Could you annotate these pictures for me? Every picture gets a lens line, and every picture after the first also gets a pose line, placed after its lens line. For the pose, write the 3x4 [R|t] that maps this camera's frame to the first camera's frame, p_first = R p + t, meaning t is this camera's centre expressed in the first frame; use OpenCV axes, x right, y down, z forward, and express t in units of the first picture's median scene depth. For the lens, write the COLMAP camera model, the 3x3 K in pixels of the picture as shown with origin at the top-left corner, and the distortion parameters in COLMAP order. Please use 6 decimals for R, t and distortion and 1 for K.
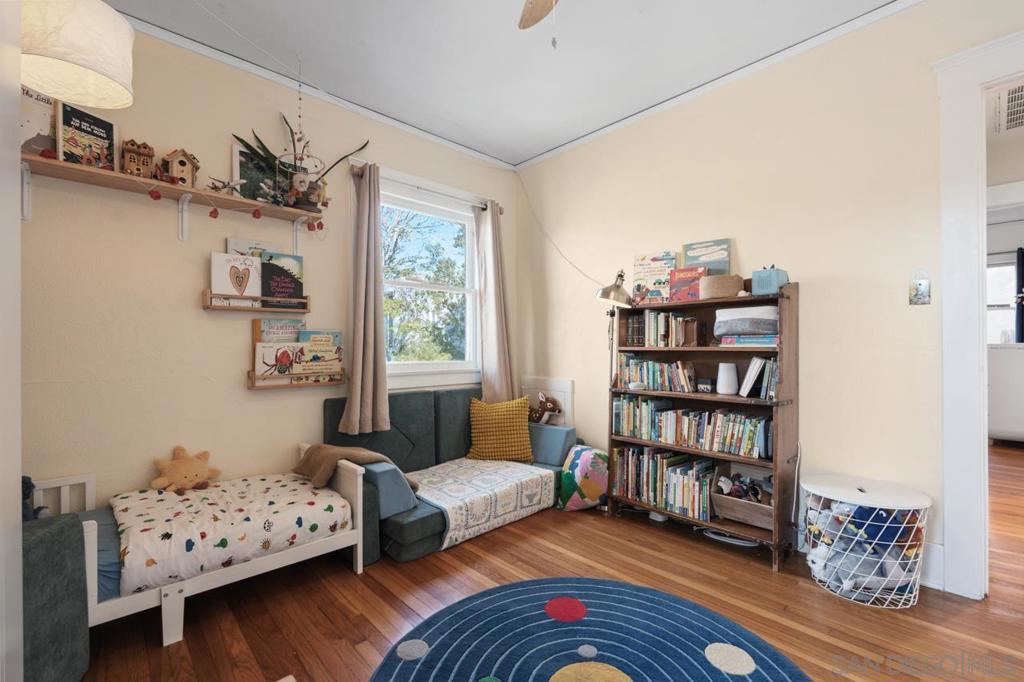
lens RADIAL K [[445.0, 0, 512.3], [0, 445.0, 332.2], [0, 0, 1]] dist [-0.001066, -0.000133]
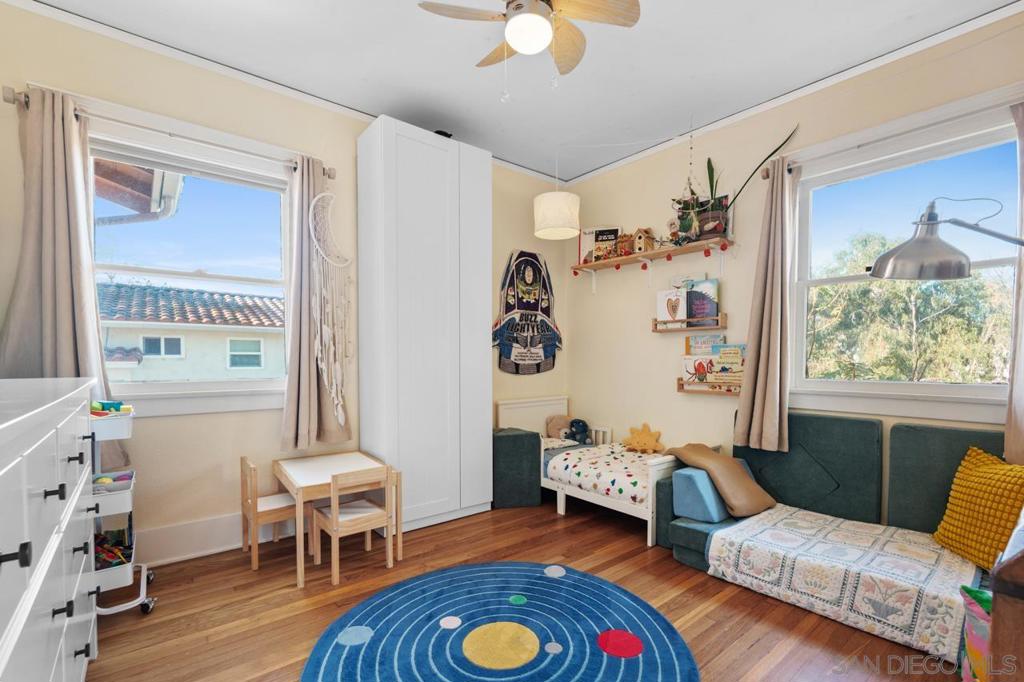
lens RADIAL K [[448.2, 0, 509.1], [0, 448.2, 350.0], [0, 0, 1]] dist [-0.002296, -0.000380]
pose [[-0.061748, -0.006555, -0.998070, 0.754017], [0.036737, 0.999286, -0.008836, 0.001056], [0.997415, -0.037212, -0.061463, 0.587496]]
